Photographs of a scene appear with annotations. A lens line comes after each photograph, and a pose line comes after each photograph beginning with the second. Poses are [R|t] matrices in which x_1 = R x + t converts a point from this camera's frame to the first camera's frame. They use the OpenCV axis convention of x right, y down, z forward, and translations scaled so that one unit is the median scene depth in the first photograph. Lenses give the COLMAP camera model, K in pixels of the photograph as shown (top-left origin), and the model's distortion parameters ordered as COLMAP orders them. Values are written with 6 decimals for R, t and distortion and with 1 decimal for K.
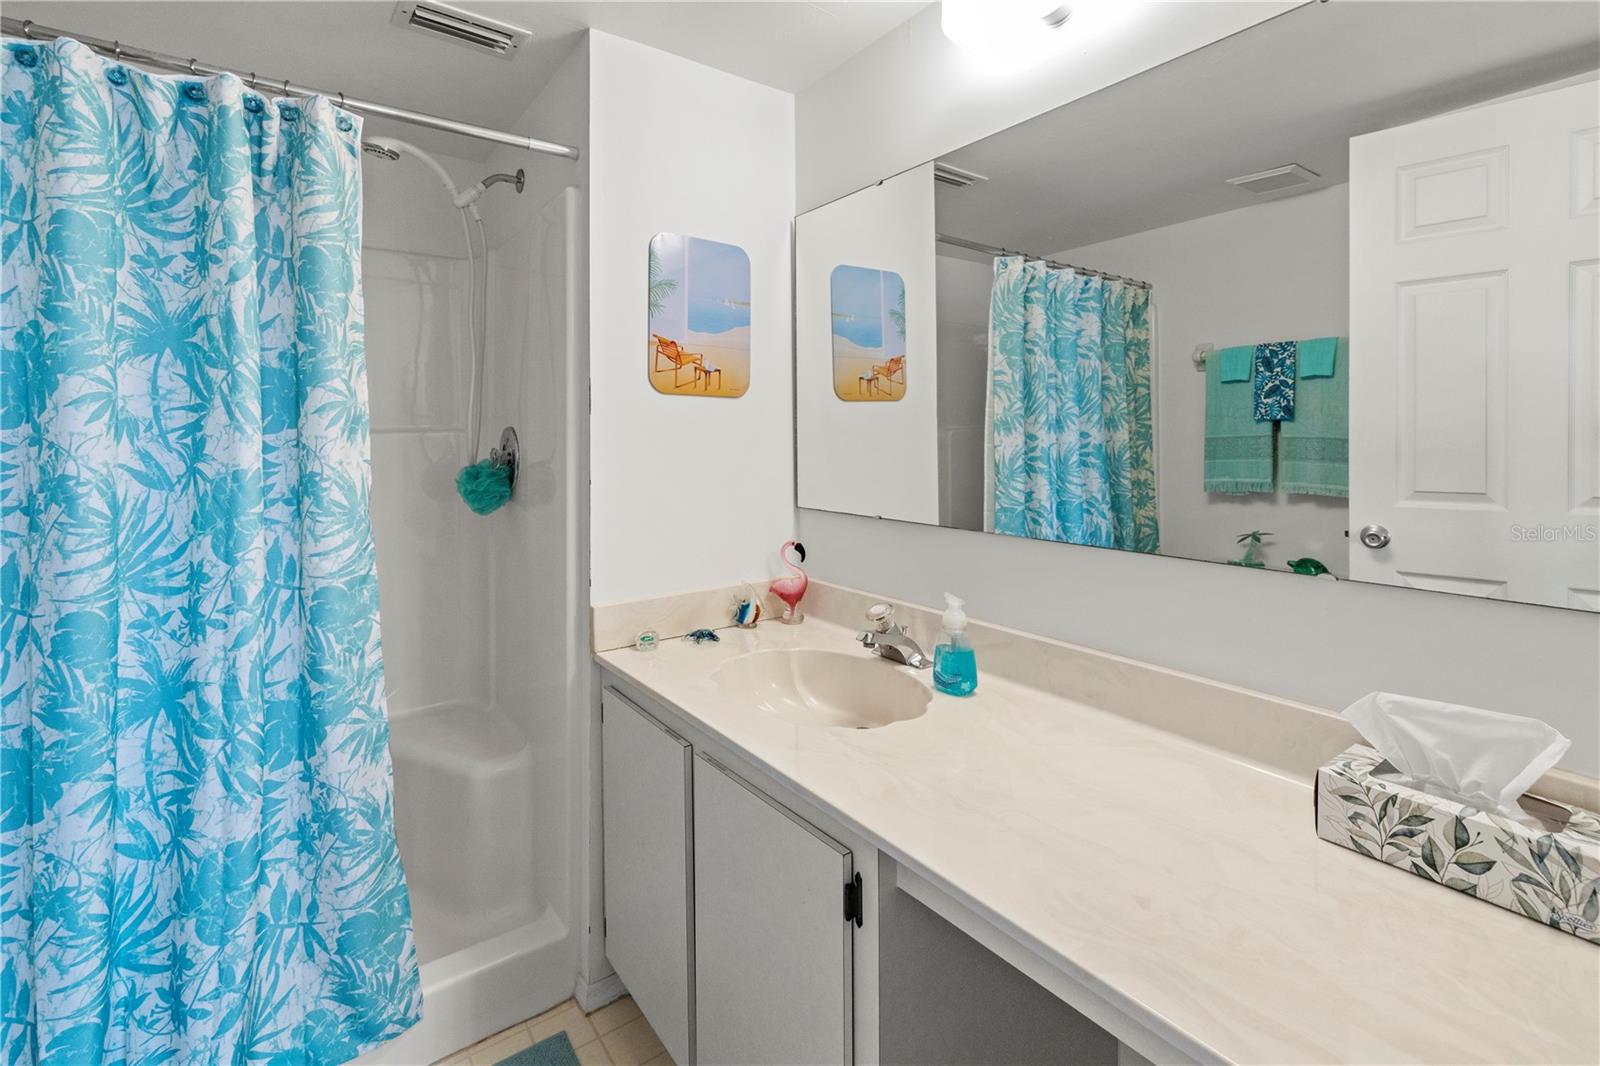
lens RADIAL K [[726.3, 0, 818.6], [0, 726.3, 438.6], [0, 0, 1]] dist [0.005485, 0.000456]
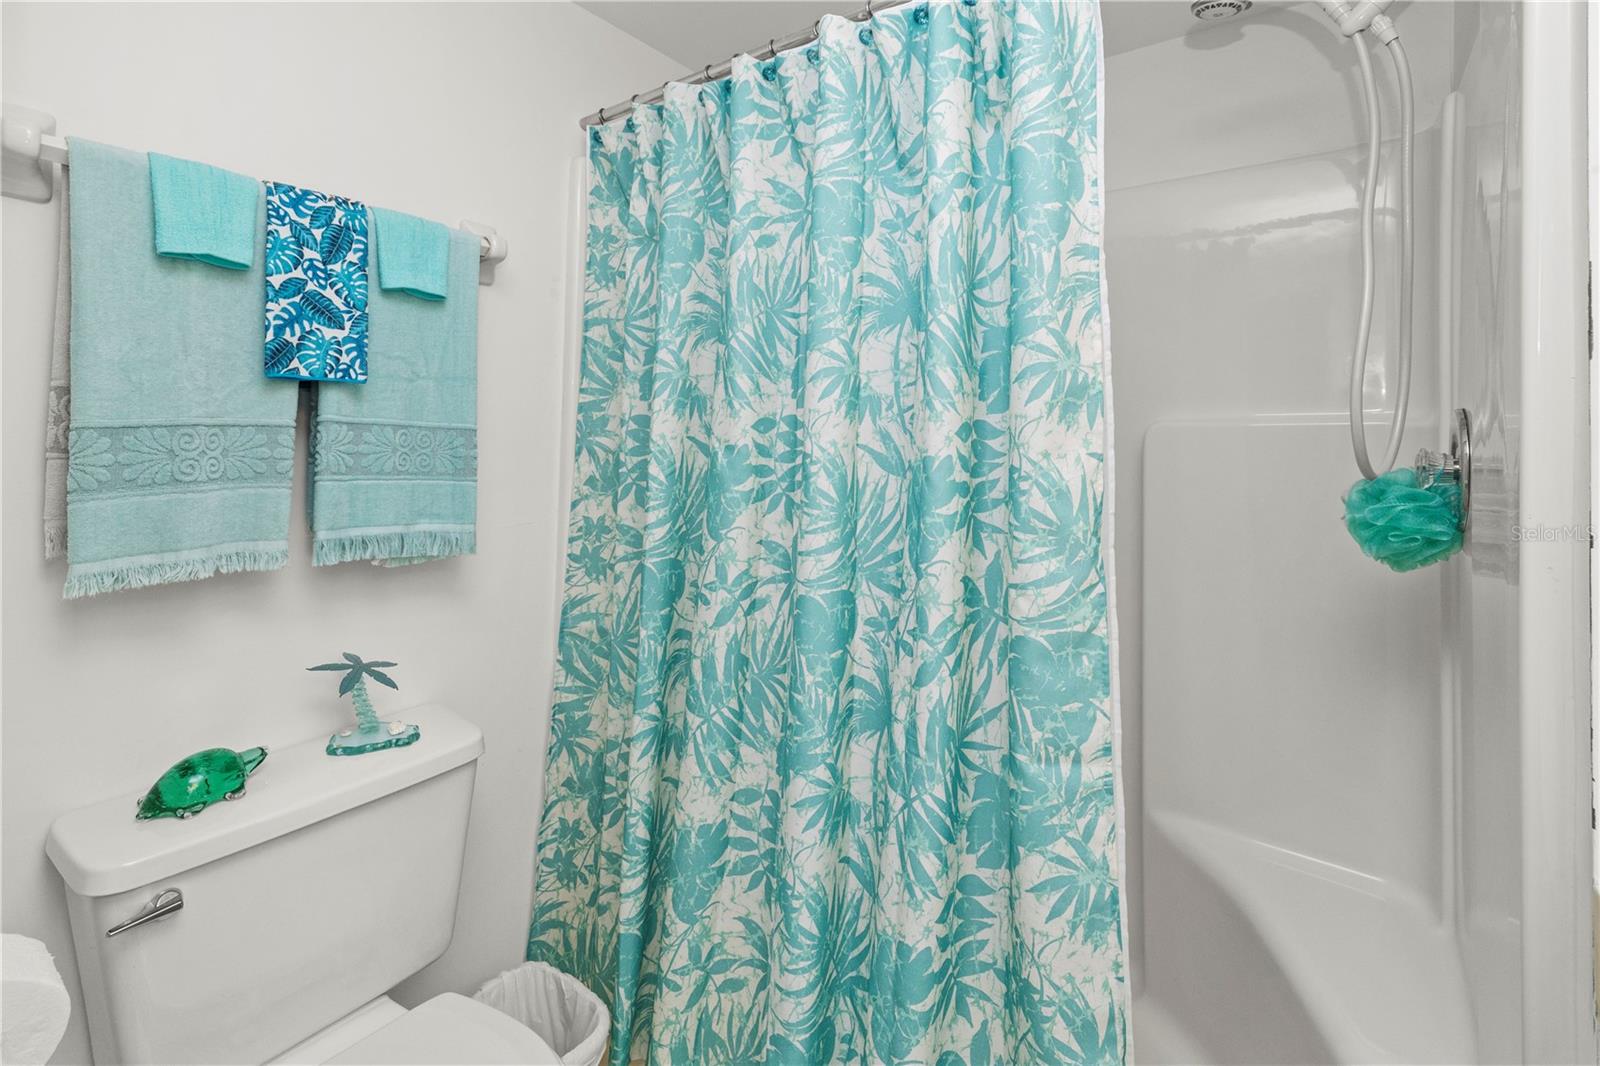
lens RADIAL K [[728.7, 0, 797.8], [0, 728.7, 408.7], [0, 0, 1]] dist [0.003575, 0.000331]
pose [[0.265431, -0.020156, -0.963919, -0.076358], [-0.025468, 0.999286, -0.027908, 0.016341], [0.963793, 0.031957, 0.264728, 0.644471]]
